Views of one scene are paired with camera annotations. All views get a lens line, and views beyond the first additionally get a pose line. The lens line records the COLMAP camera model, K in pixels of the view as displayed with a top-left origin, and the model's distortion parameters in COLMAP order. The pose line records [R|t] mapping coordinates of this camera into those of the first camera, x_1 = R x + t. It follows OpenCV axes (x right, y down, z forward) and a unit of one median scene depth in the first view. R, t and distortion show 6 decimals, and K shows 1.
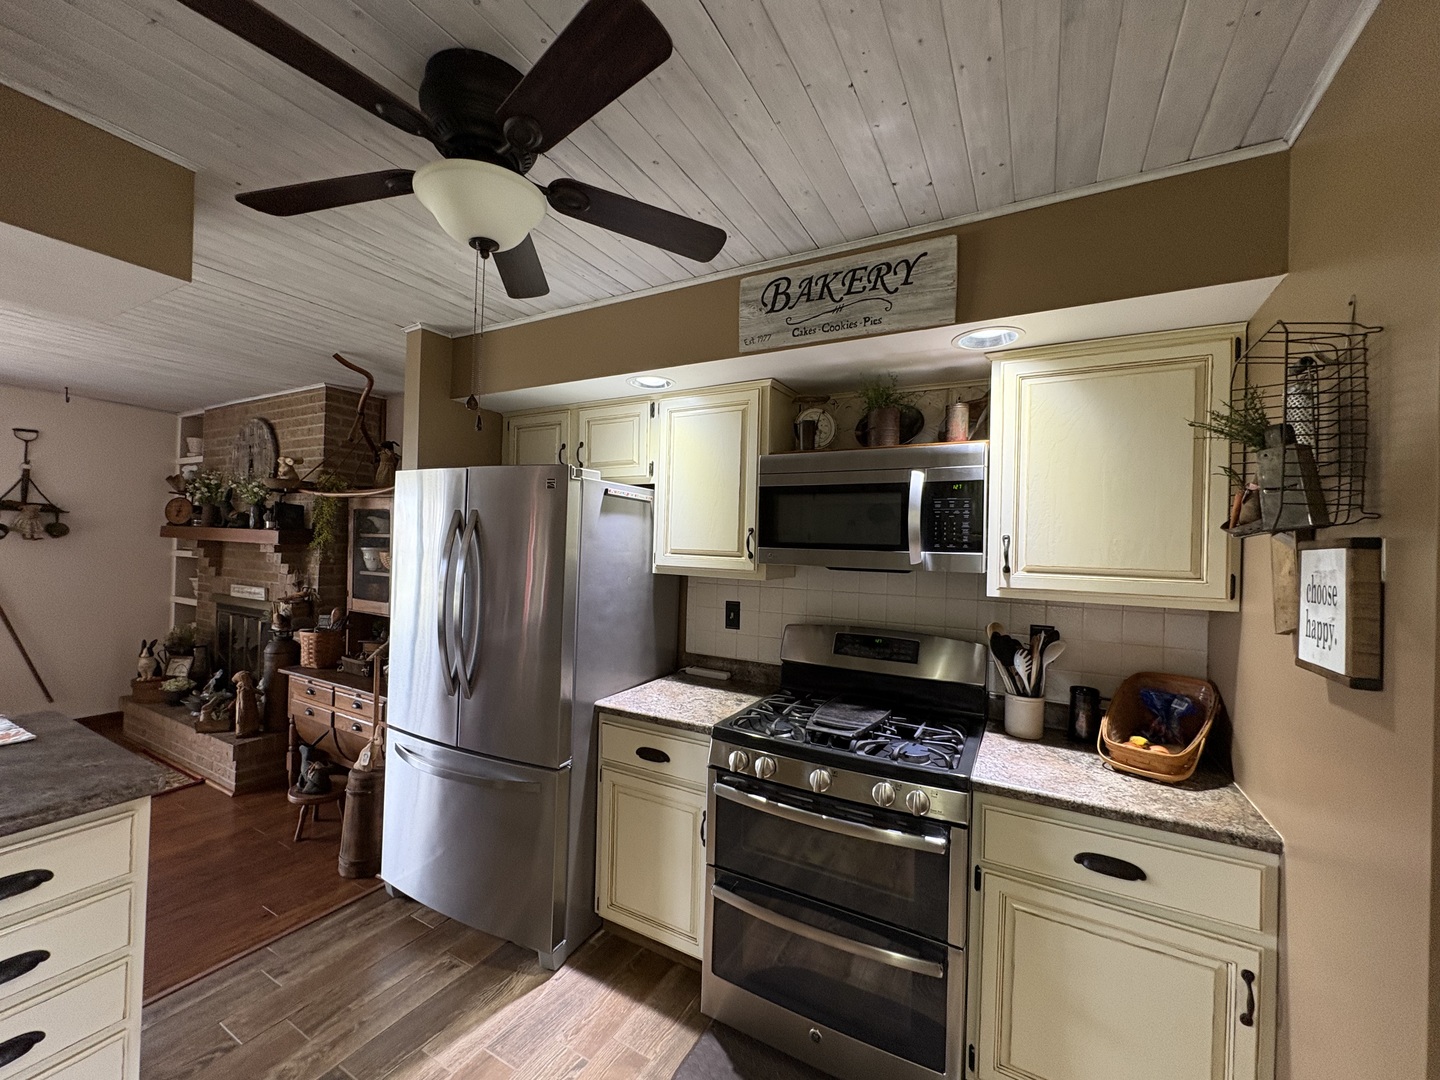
lens RADIAL K [[580.3, 0, 719.2], [0, 580.3, 539.3], [0, 0, 1]] dist [0.005088, 0.000953]
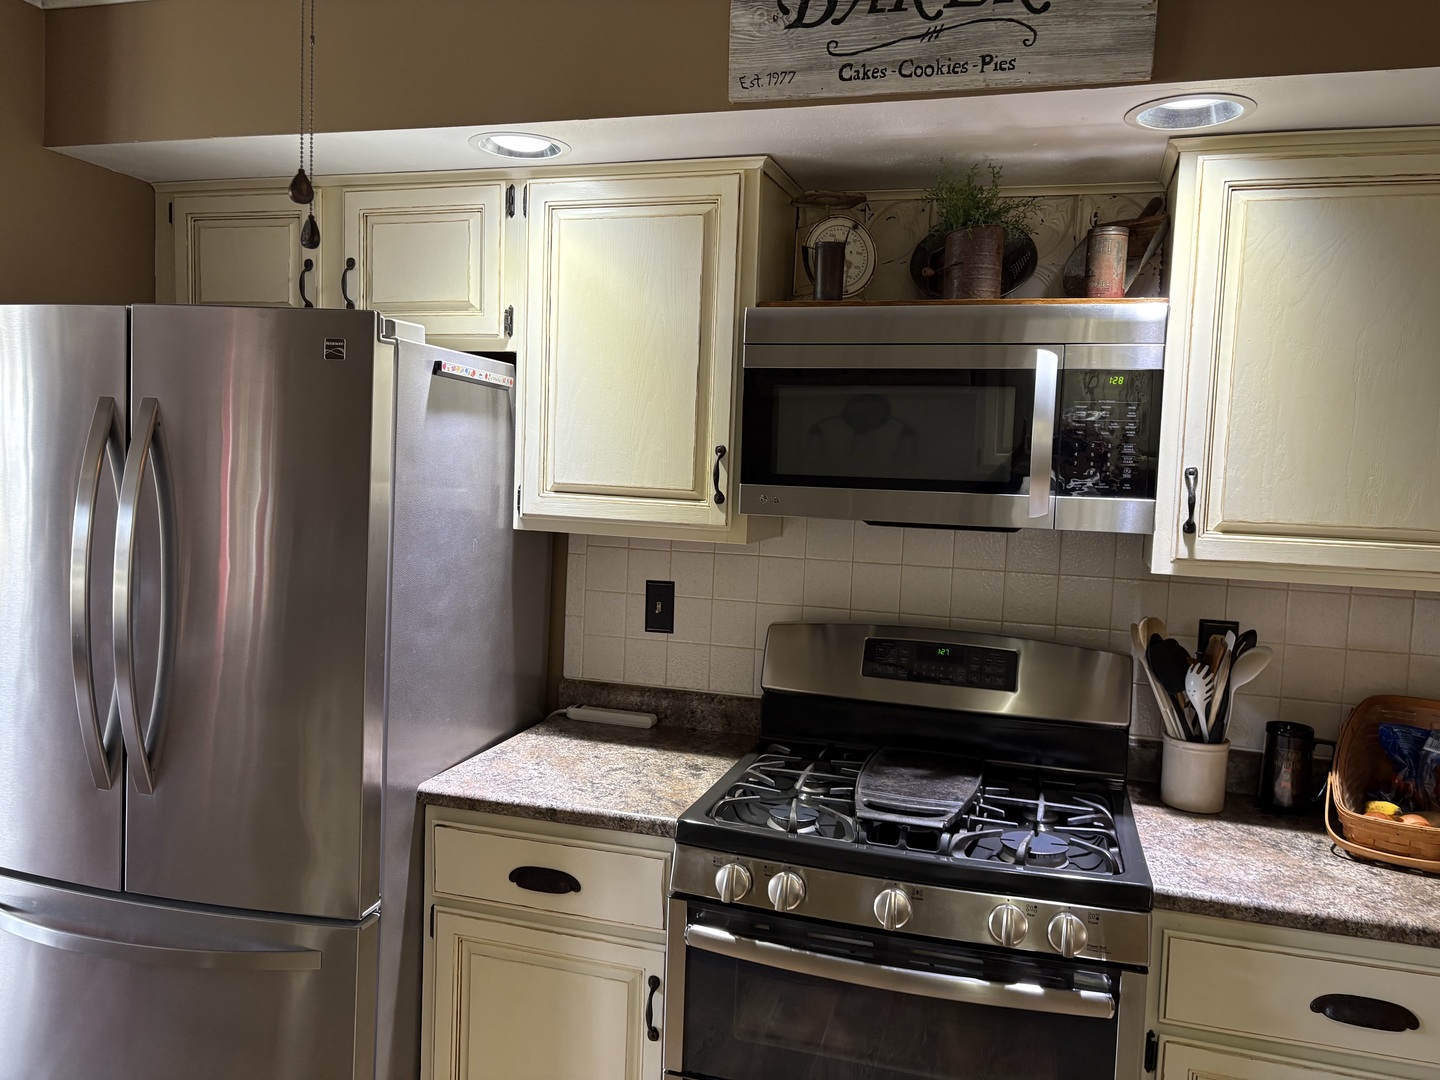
lens RADIAL K [[1095.7, 0, 722.7], [0, 1095.7, 537.0], [0, 0, 1]] dist [0.046593, -0.050815]
pose [[0.978427, -0.003996, 0.206554, -0.167870], [-0.013169, 0.996573, 0.081659, -0.020153], [-0.206173, -0.082617, 0.975022, 0.026547]]
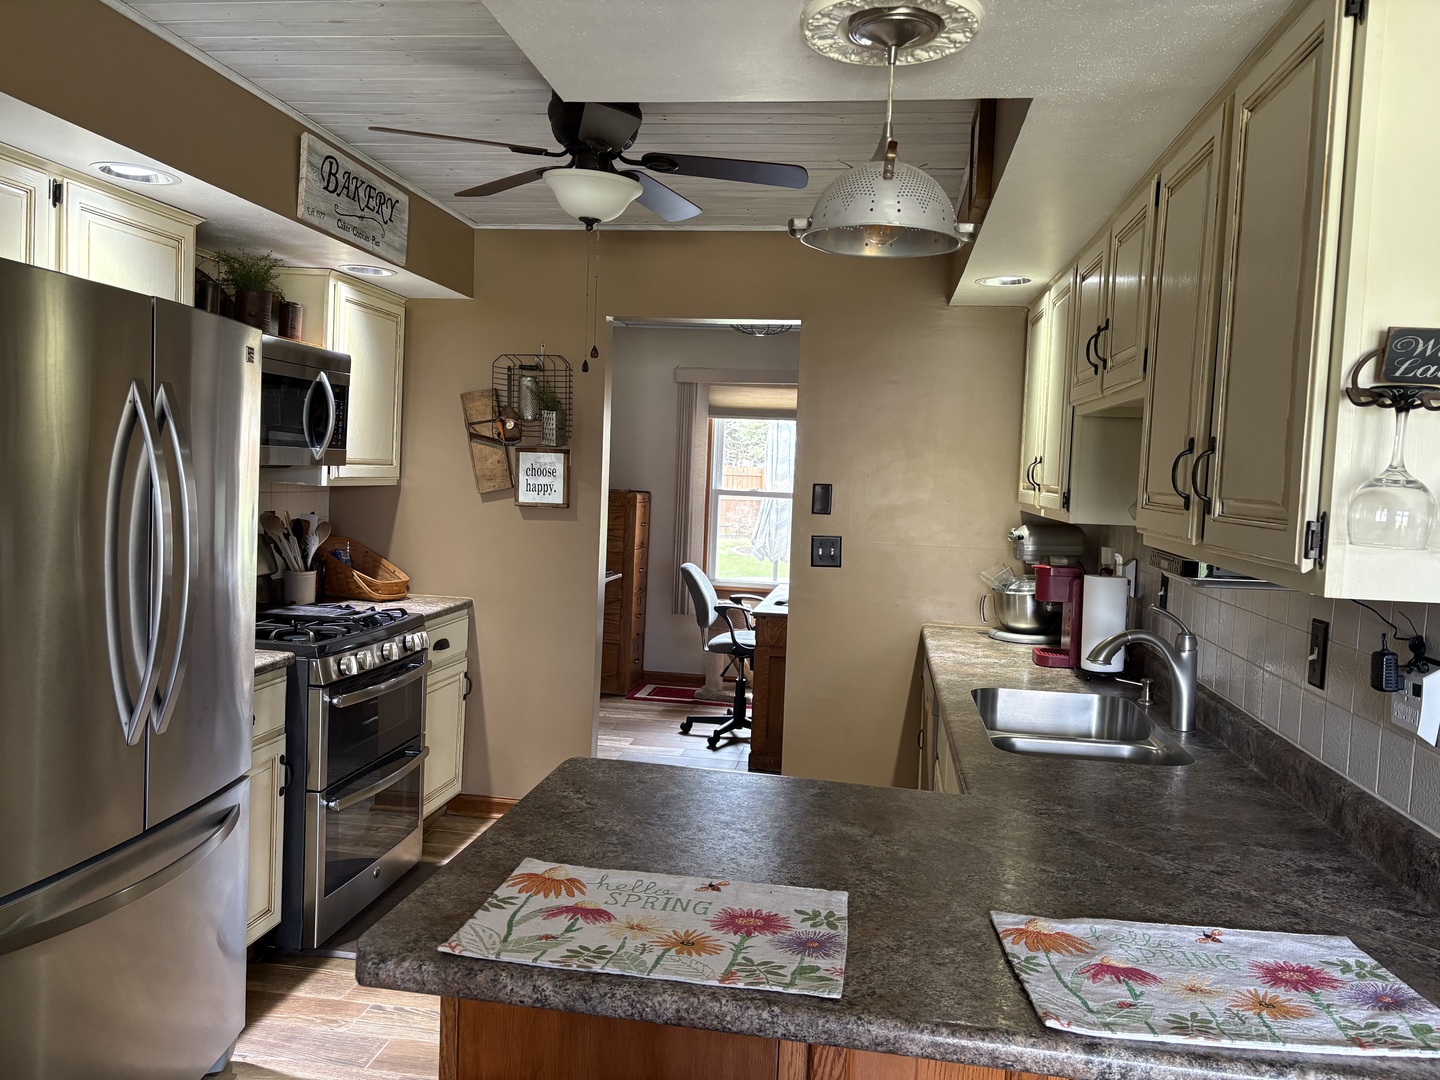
lens RADIAL K [[1095.7, 0, 718.6], [0, 1095.7, 547.0], [0, 0, 1]] dist [0.046593, -0.050815]
pose [[-0.351406, -0.106168, 0.930184, -1.710774], [-0.060466, 0.994049, 0.090614, -0.024258], [-0.934269, -0.024403, -0.355734, 0.972462]]
